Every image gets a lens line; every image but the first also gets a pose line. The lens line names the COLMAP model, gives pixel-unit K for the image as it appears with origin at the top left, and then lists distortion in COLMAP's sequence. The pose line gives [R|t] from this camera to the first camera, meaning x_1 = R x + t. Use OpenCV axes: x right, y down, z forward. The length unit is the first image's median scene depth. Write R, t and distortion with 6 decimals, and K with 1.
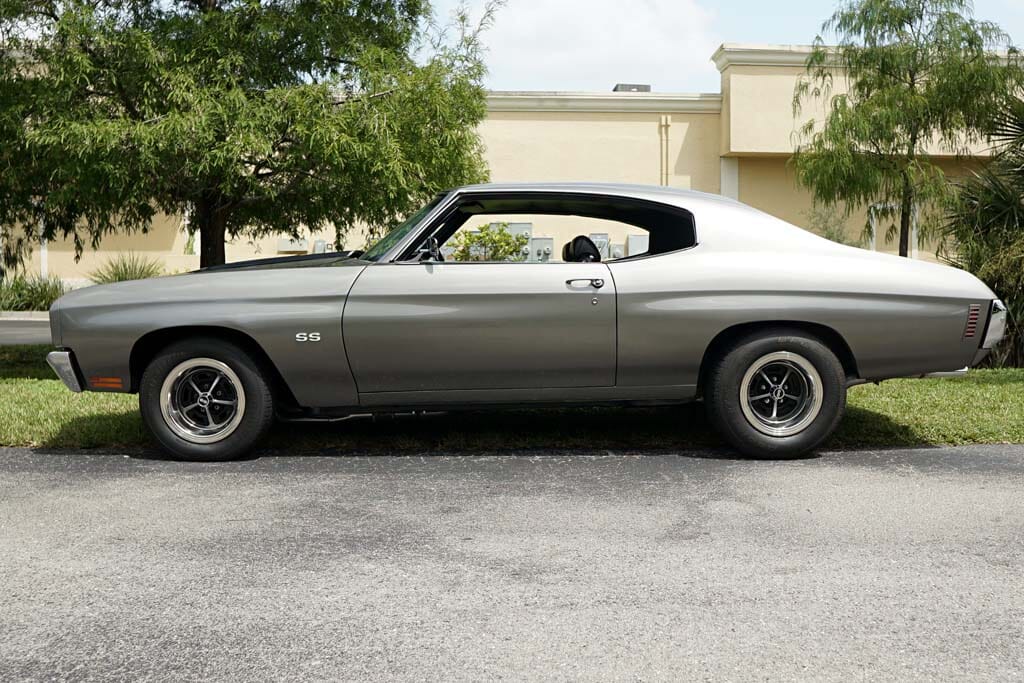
lens RADIAL K [[743.5, 0, 507.1], [0, 743.5, 340.6], [0, 0, 1]] dist [-0.102231, 0.000933]
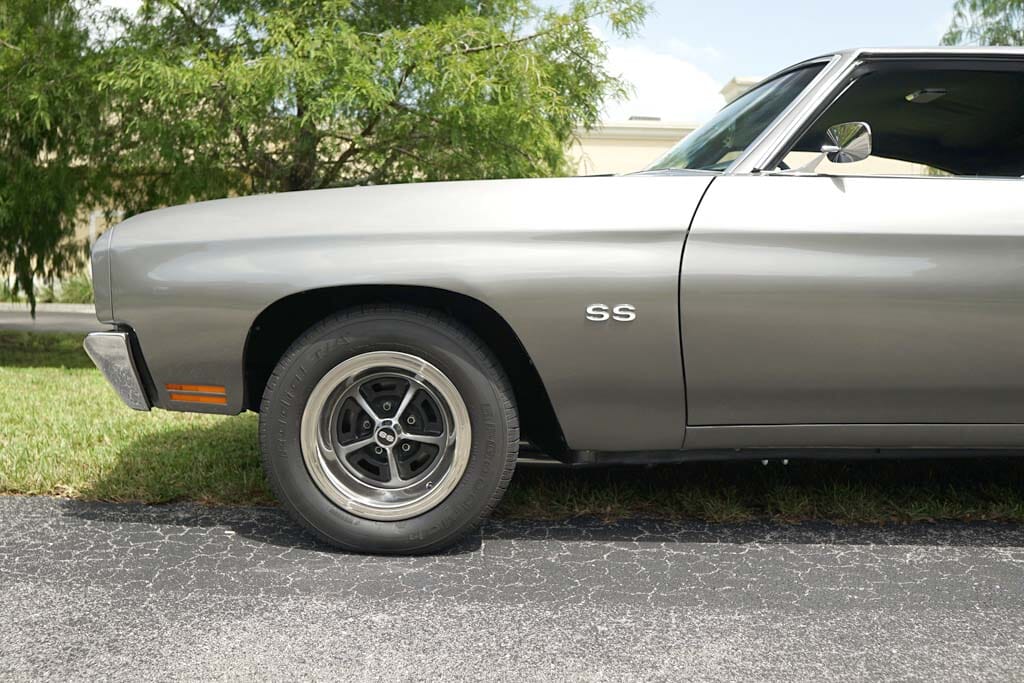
lens RADIAL K [[743.5, 0, 519.5], [0, 743.5, 335.2], [0, 0, 1]] dist [-0.102231, 0.000933]
pose [[0.996963, 0.021533, -0.074846, -0.283341], [-0.022006, 0.999743, -0.005505, 0.013590], [0.074709, 0.007135, 0.997180, 0.489498]]
